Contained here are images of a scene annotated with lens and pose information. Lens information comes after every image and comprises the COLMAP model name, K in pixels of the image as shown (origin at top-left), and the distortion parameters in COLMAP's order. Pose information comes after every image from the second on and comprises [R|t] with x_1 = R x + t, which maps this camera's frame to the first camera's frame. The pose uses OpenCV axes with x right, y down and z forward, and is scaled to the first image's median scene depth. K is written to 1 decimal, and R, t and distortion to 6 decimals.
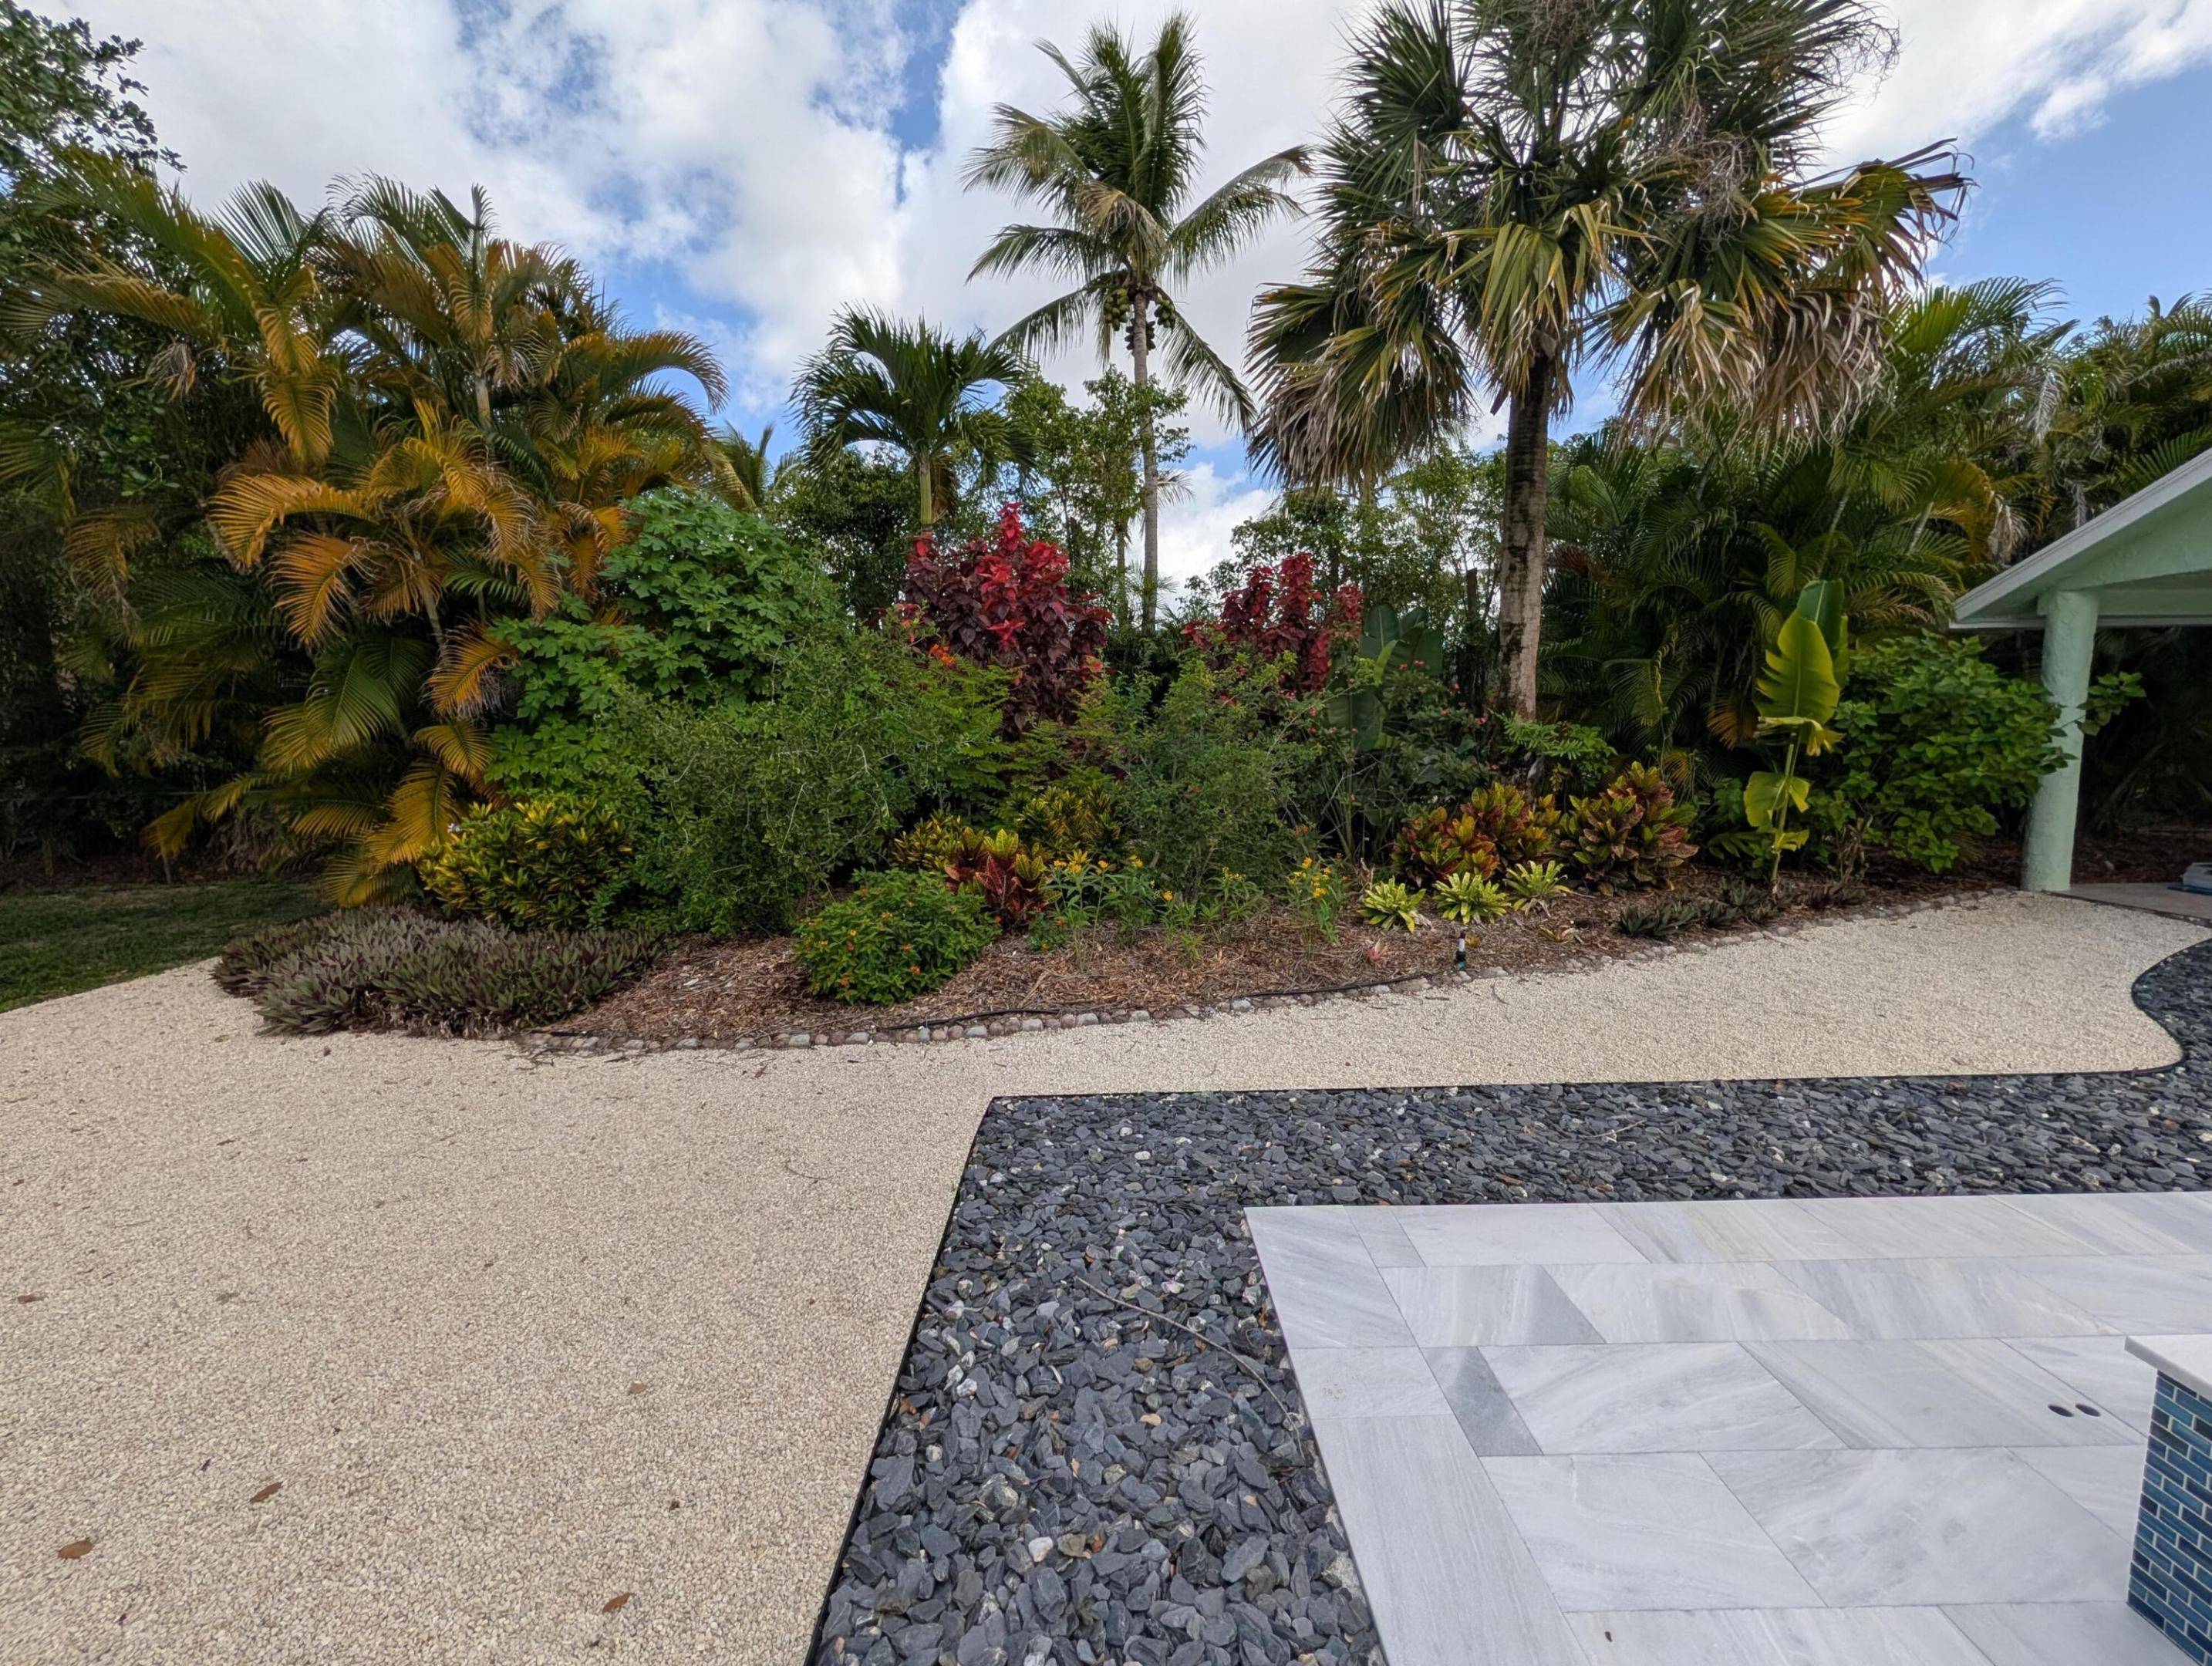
lens RADIAL K [[842.9, 0, 1109.6], [0, 842.9, 819.1], [0, 0, 1]] dist [0.001751, 0.000061]
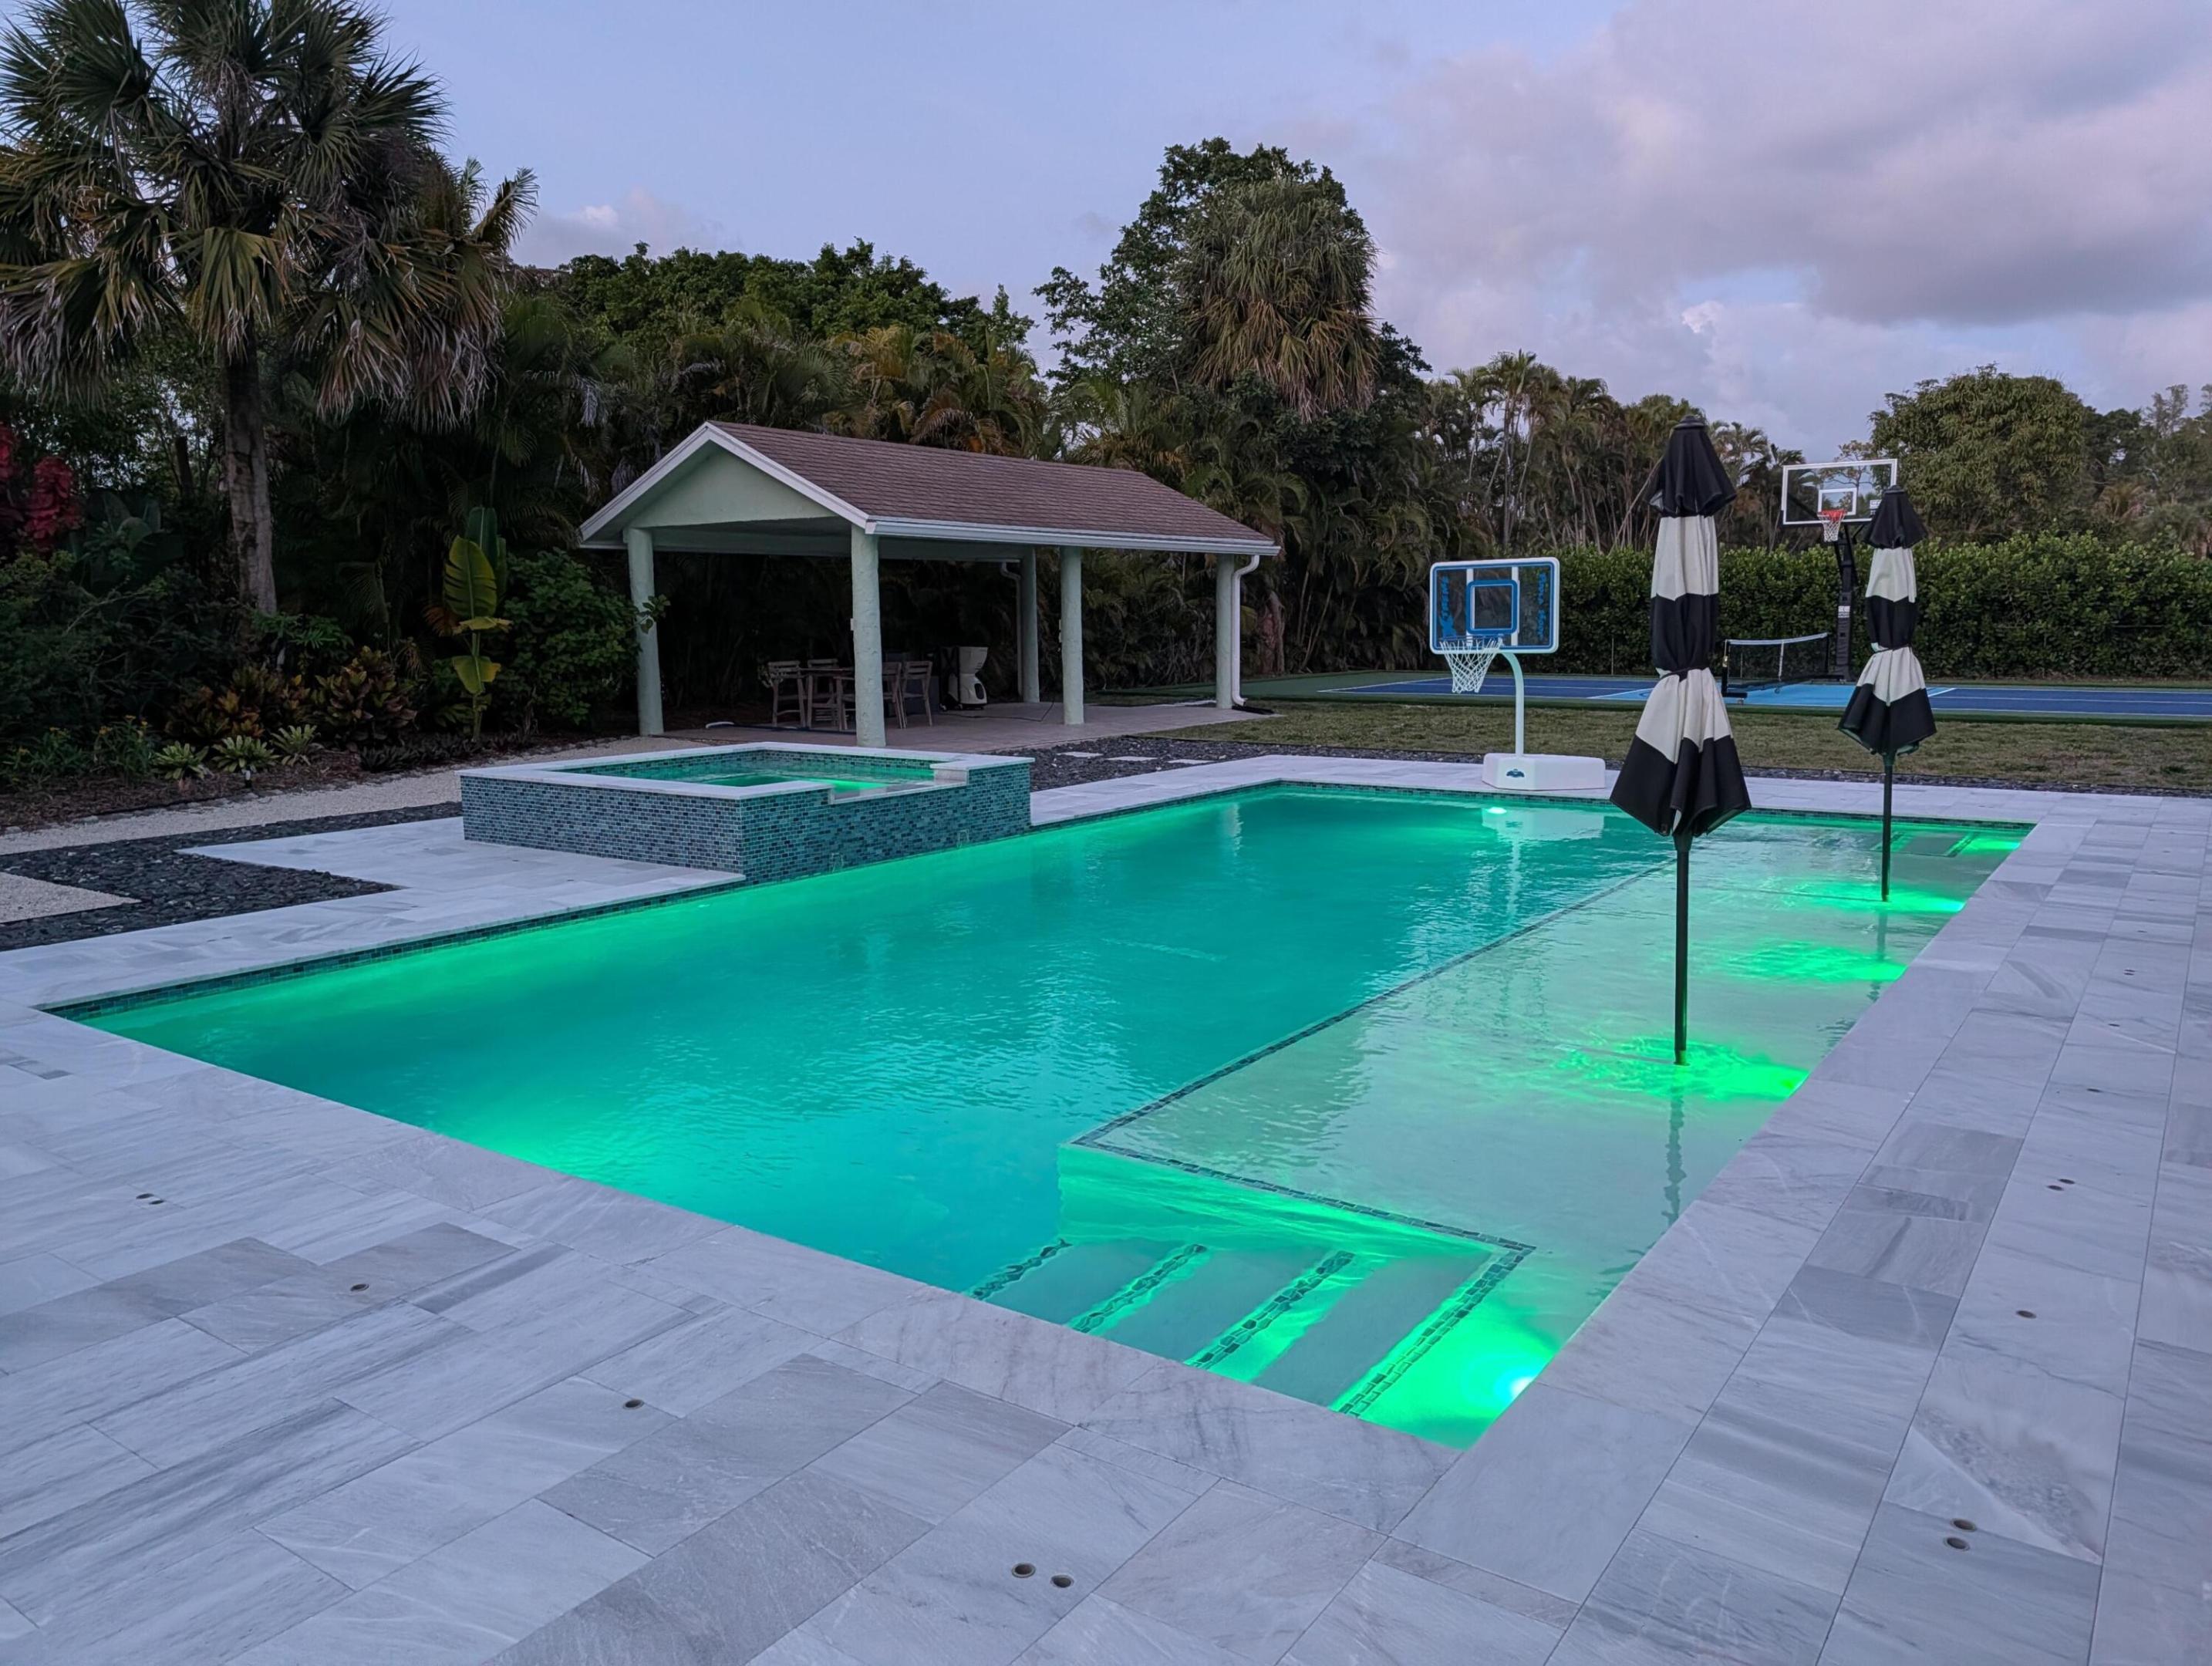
lens RADIAL K [[1636.1, 0, 1117.1], [0, 1636.1, 827.3], [0, 0, 1]] dist [0.031162, 0.003726]
pose [[0.584390, -0.093647, 0.806051, -0.724560], [0.084789, 0.994928, 0.054119, 0.162649], [-0.807031, 0.036717, 0.589366, -1.340520]]
